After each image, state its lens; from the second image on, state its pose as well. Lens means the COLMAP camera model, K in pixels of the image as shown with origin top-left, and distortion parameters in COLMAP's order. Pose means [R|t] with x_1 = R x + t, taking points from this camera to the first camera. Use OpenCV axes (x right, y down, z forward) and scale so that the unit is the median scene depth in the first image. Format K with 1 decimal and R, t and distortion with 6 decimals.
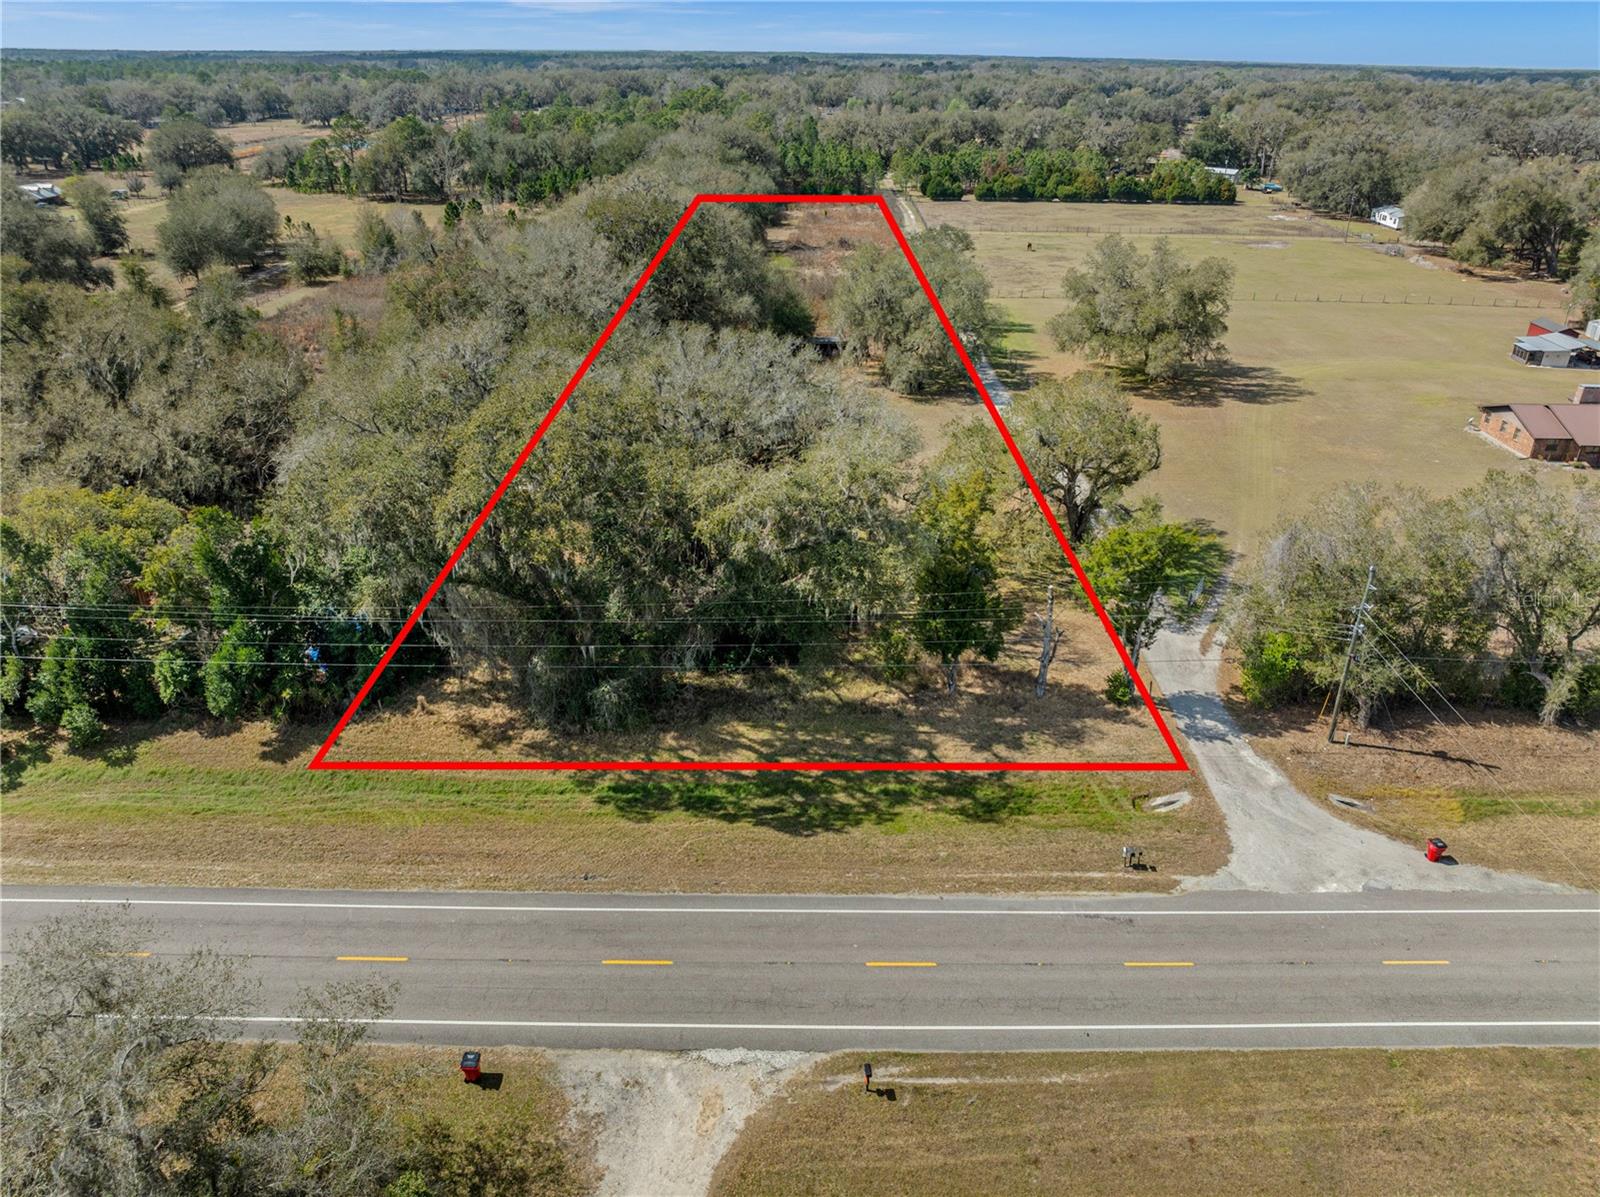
lens RADIAL K [[1123.7, 0, 802.2], [0, 1123.7, 597.3], [0, 0, 1]] dist [-0.048645, 0.017839]
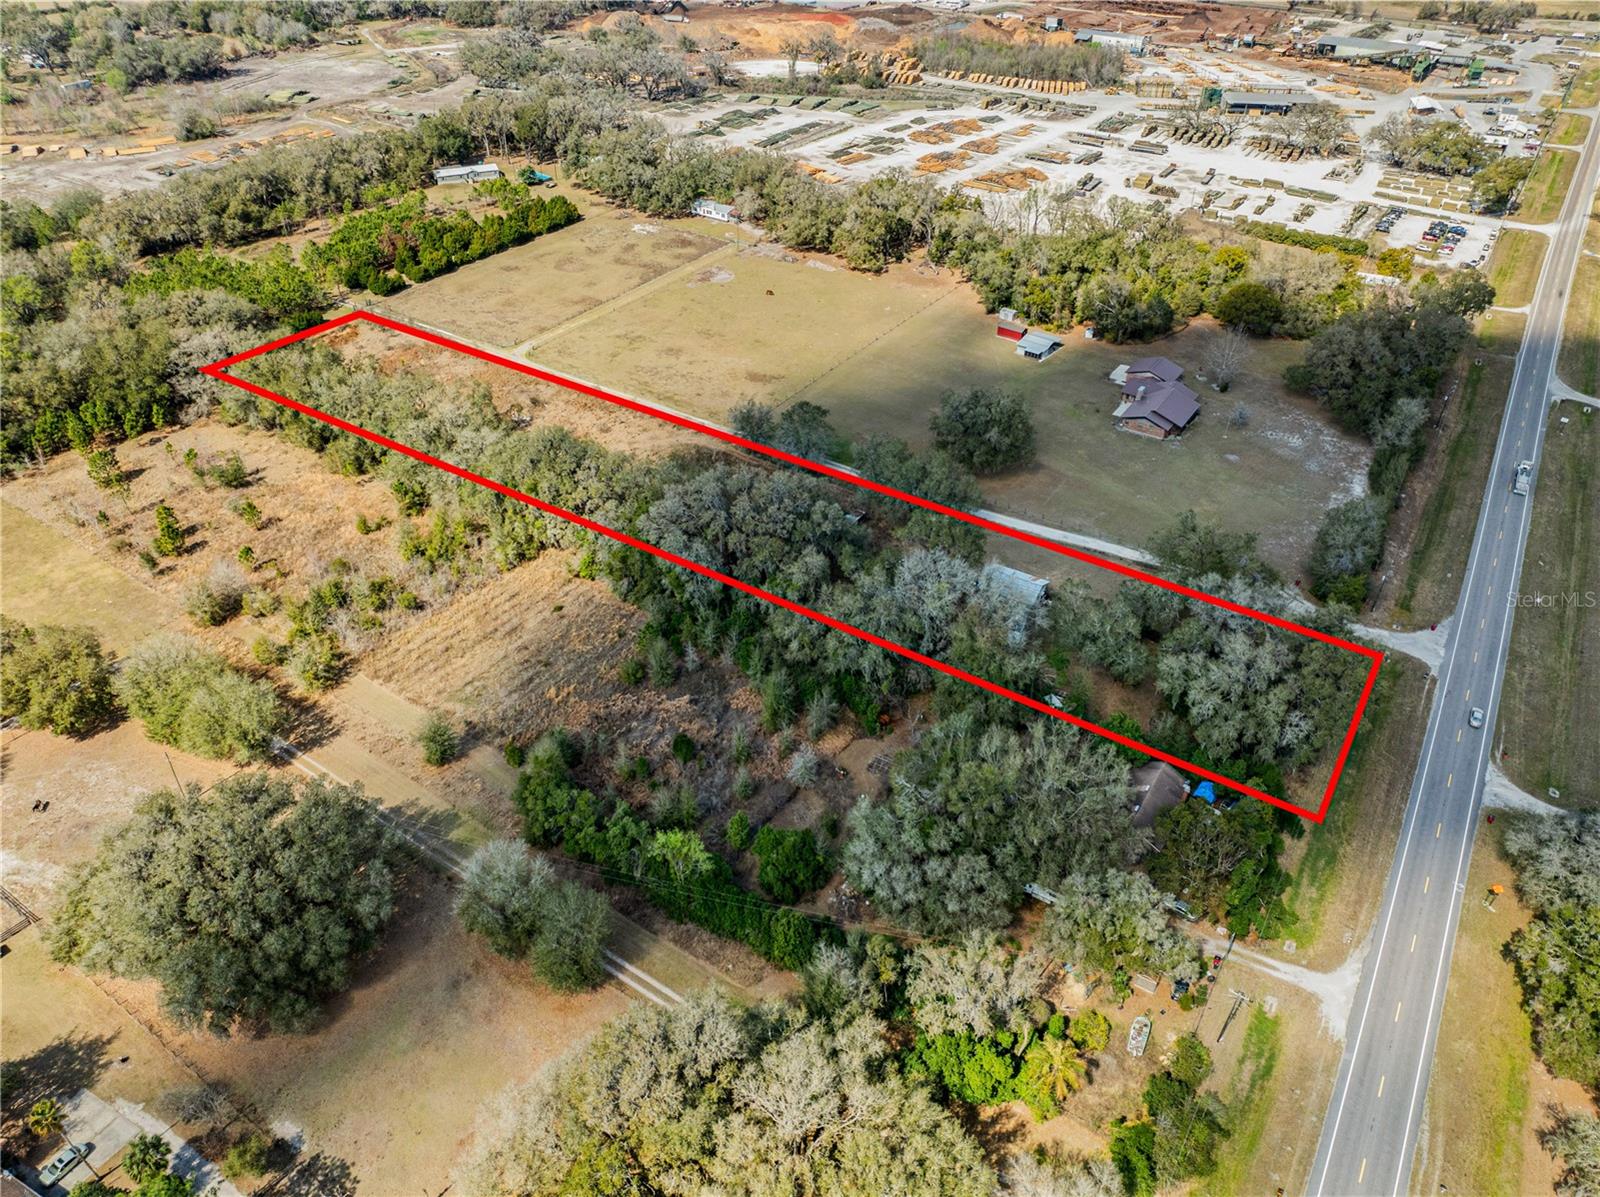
lens RADIAL K [[1123.7, 0, 802.7], [0, 1123.7, 594.3], [0, 0, 1]] dist [-0.048645, 0.017839]
pose [[0.537249, -0.499803, 0.679382, -2.414688], [0.366015, 0.863864, 0.346080, -1.541843], [-0.759866, 0.062733, 0.647046, 0.211738]]
